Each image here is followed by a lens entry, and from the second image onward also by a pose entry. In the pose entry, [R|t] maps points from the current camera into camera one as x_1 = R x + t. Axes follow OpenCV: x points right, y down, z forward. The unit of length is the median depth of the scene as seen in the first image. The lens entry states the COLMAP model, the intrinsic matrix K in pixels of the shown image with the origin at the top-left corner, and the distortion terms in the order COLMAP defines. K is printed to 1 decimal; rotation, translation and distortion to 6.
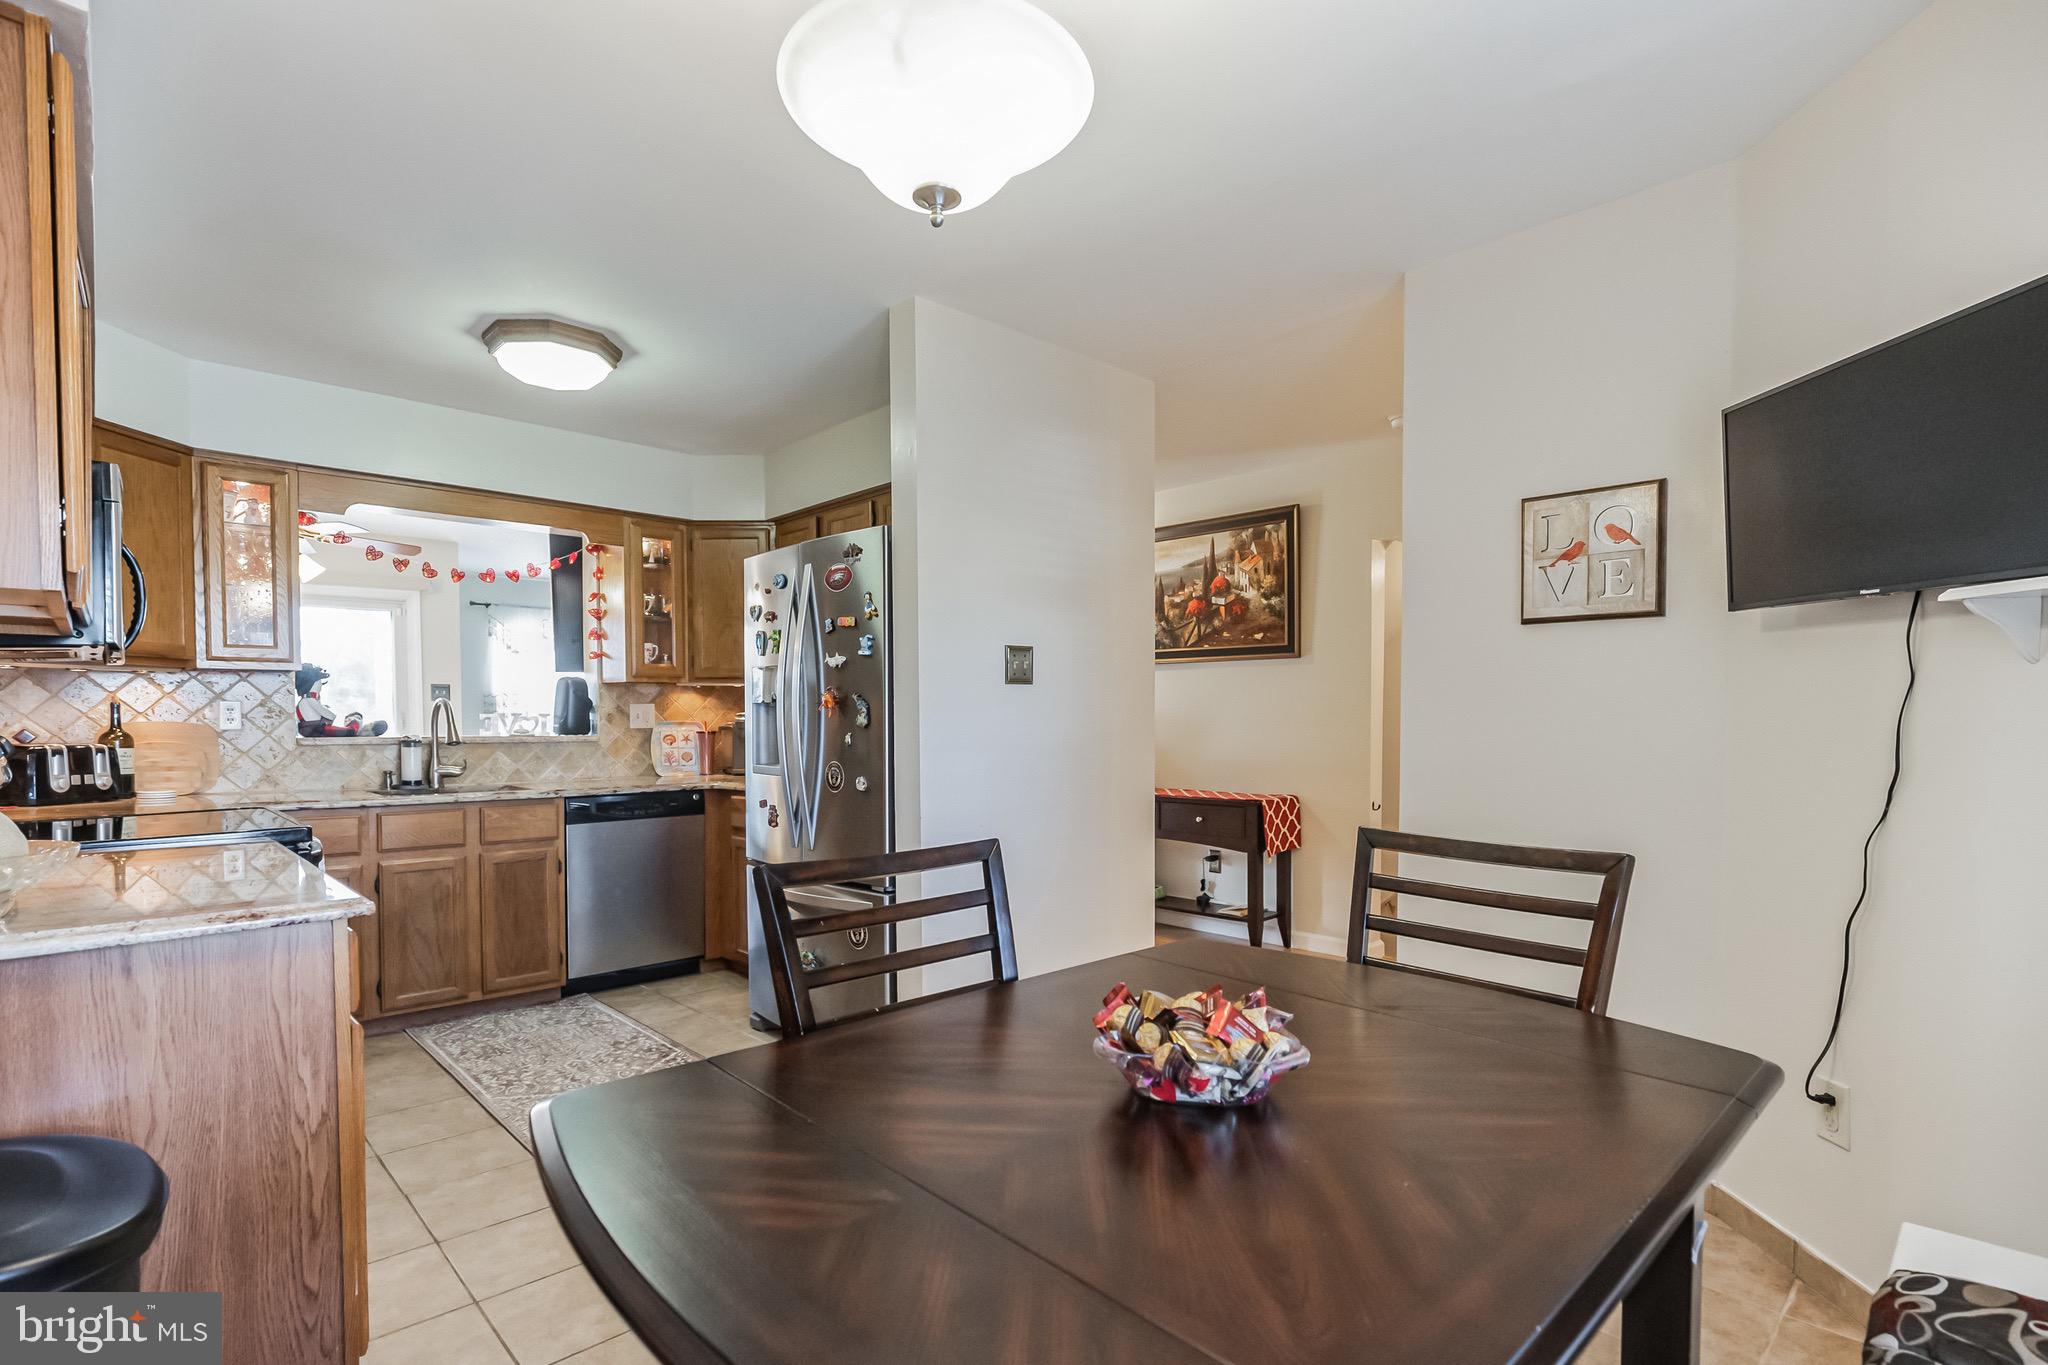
lens RADIAL K [[973.8, 0, 1025.3], [0, 973.8, 744.0], [0, 0, 1]] dist [-0.000441, 0.000190]
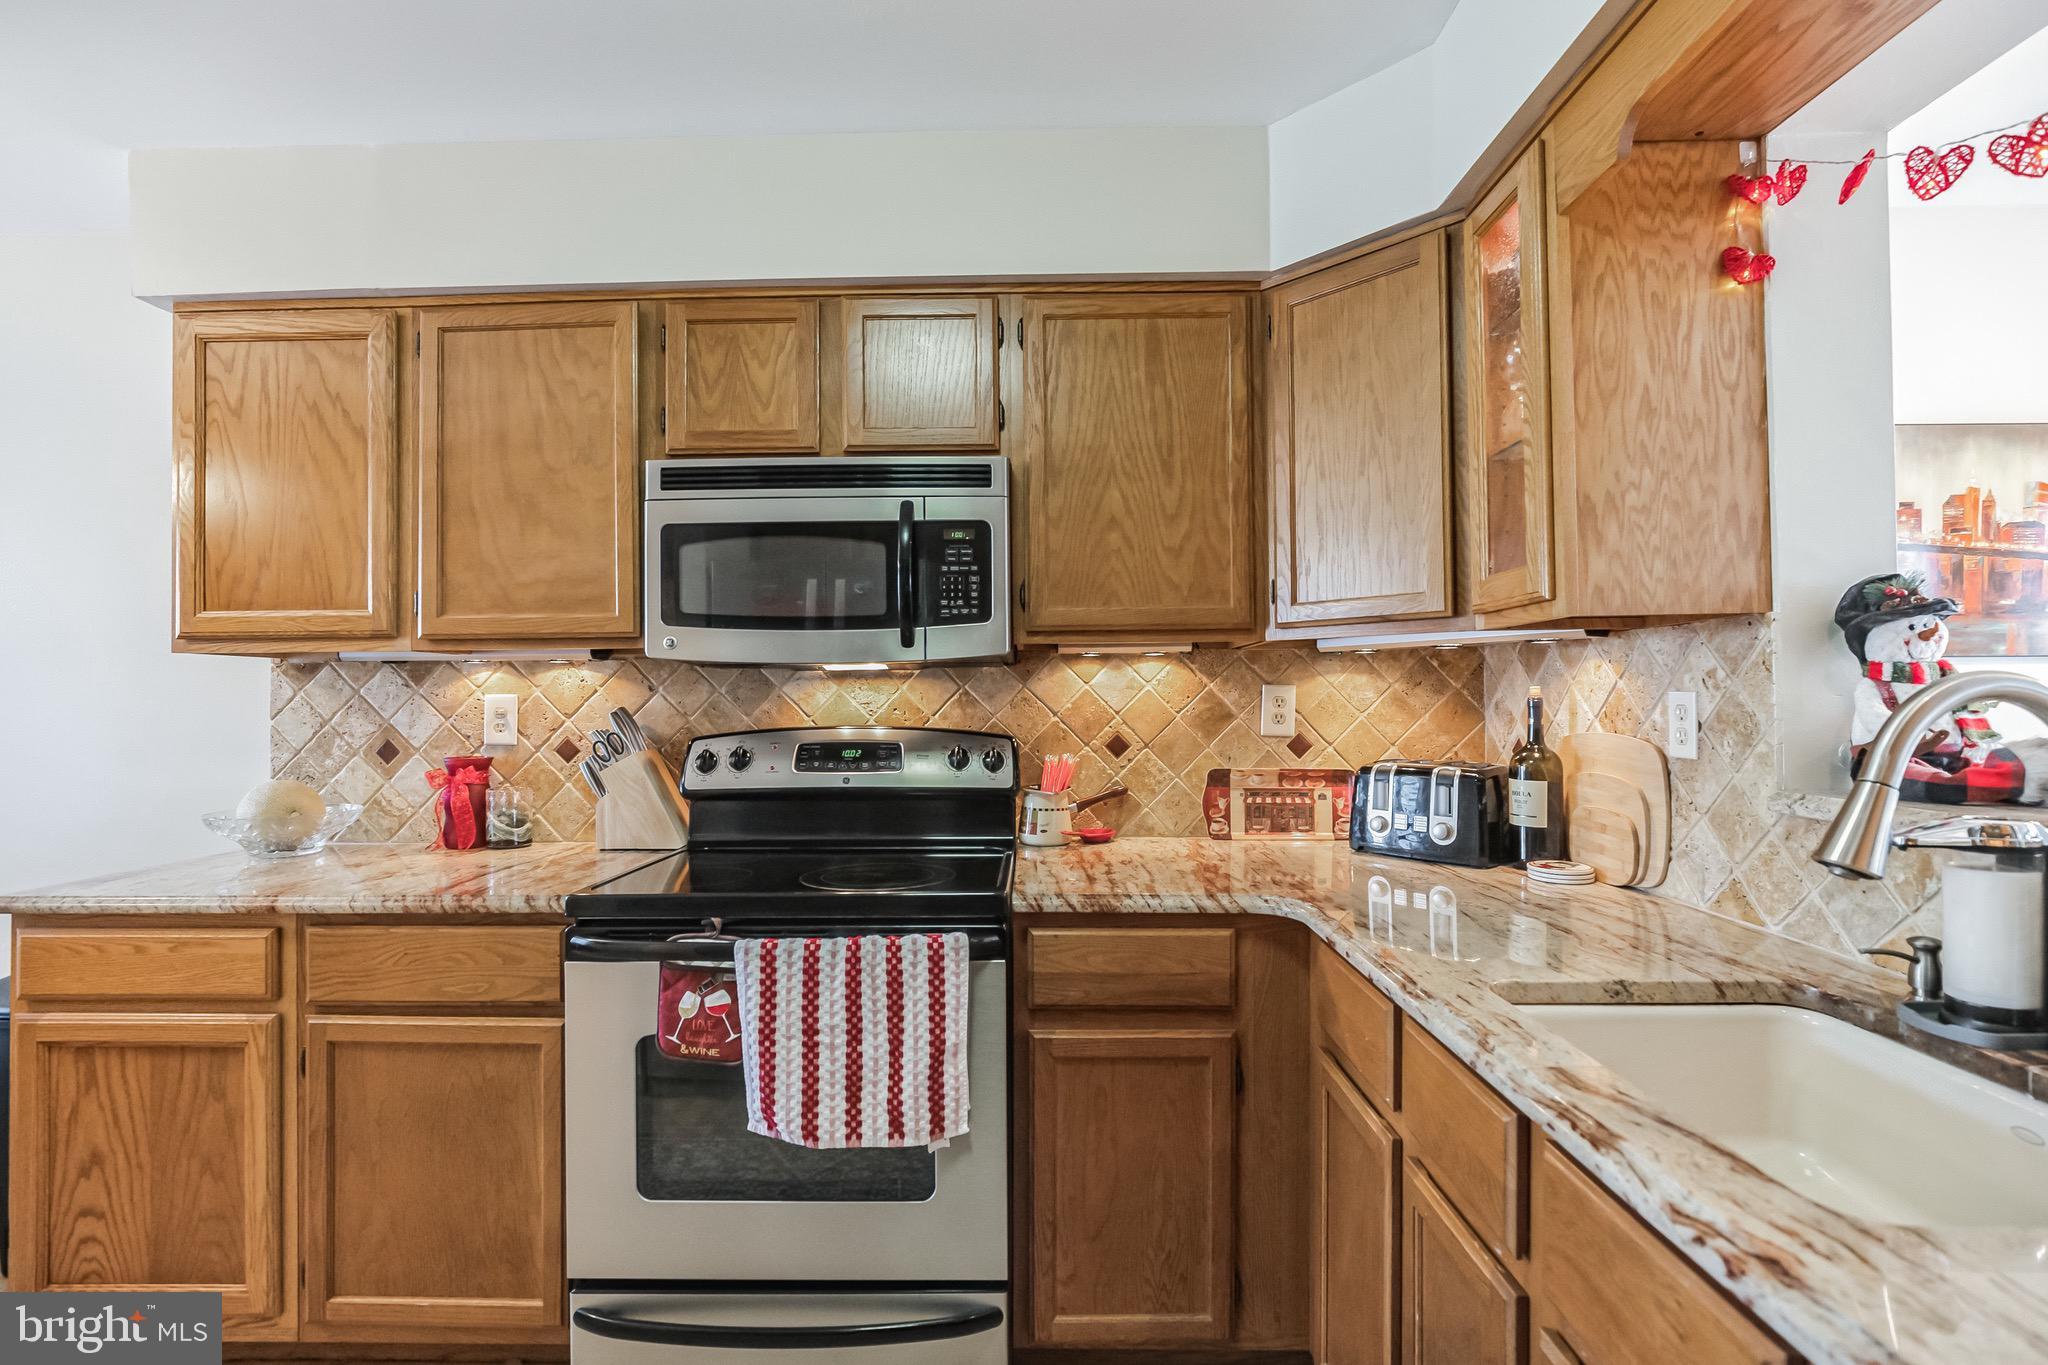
lens RADIAL K [[970.5, 0, 1032.7], [0, 970.5, 689.0], [0, 0, 1]] dist [-0.009825, -0.000090]
pose [[-0.704673, -0.000487, -0.709532, -0.301764], [-0.011602, 0.999874, 0.010837, -0.046292], [0.709437, 0.015869, -0.704590, 1.086440]]
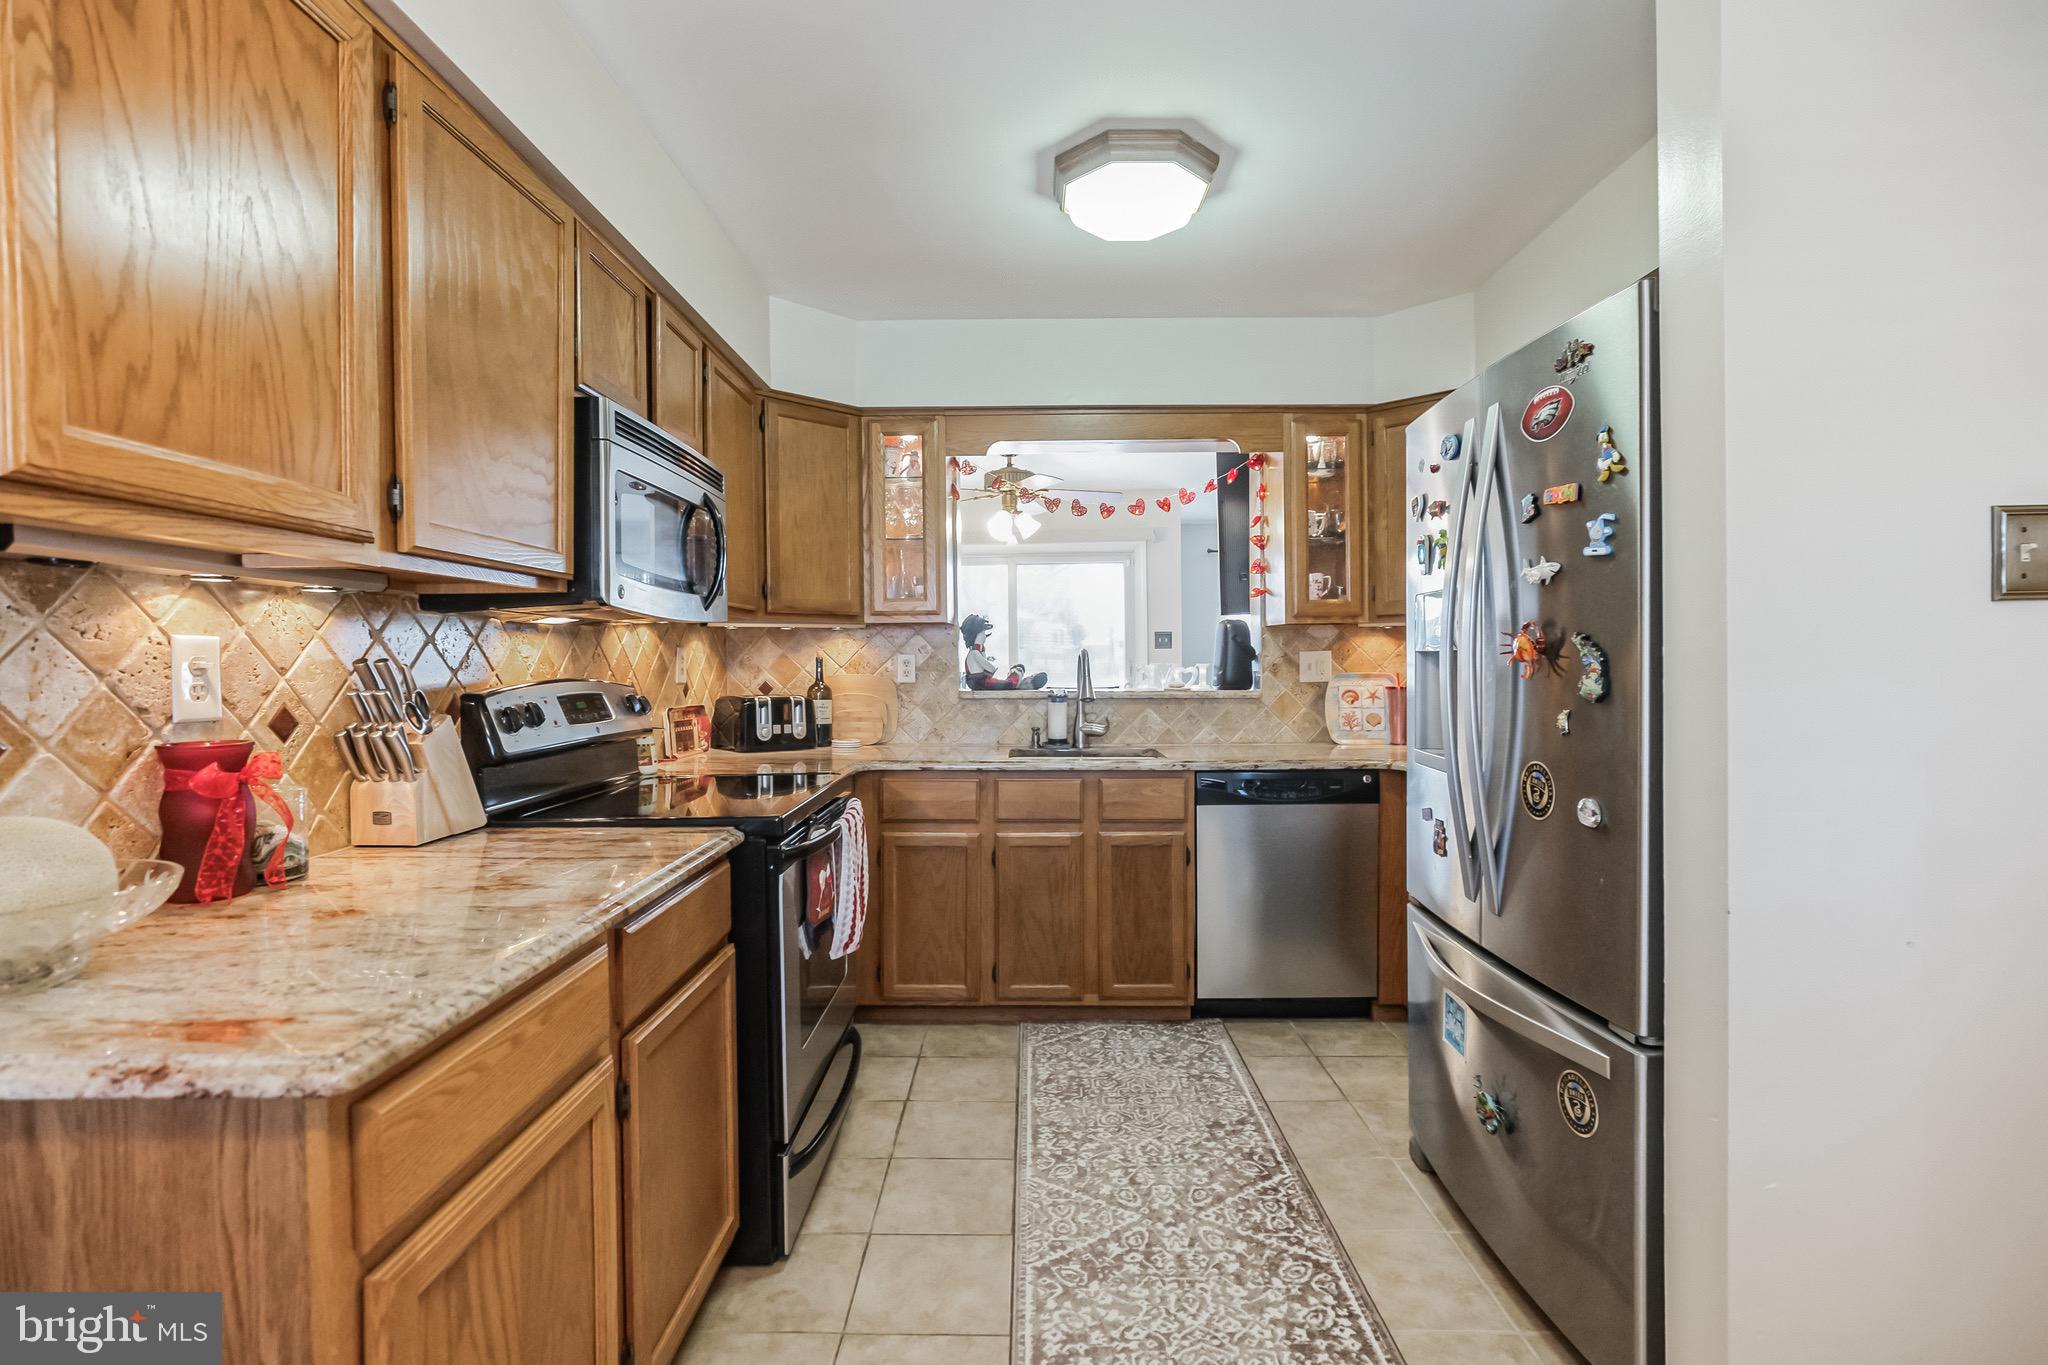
lens RADIAL K [[950.9, 0, 1027.7], [0, 950.9, 673.5], [0, 0, 1]] dist [-0.011026, 0.000088]
pose [[0.715542, 0.005754, -0.698546, -0.028802], [-0.013797, 0.999887, -0.005897, -0.019933], [0.698434, 0.013858, 0.715541, 0.371321]]
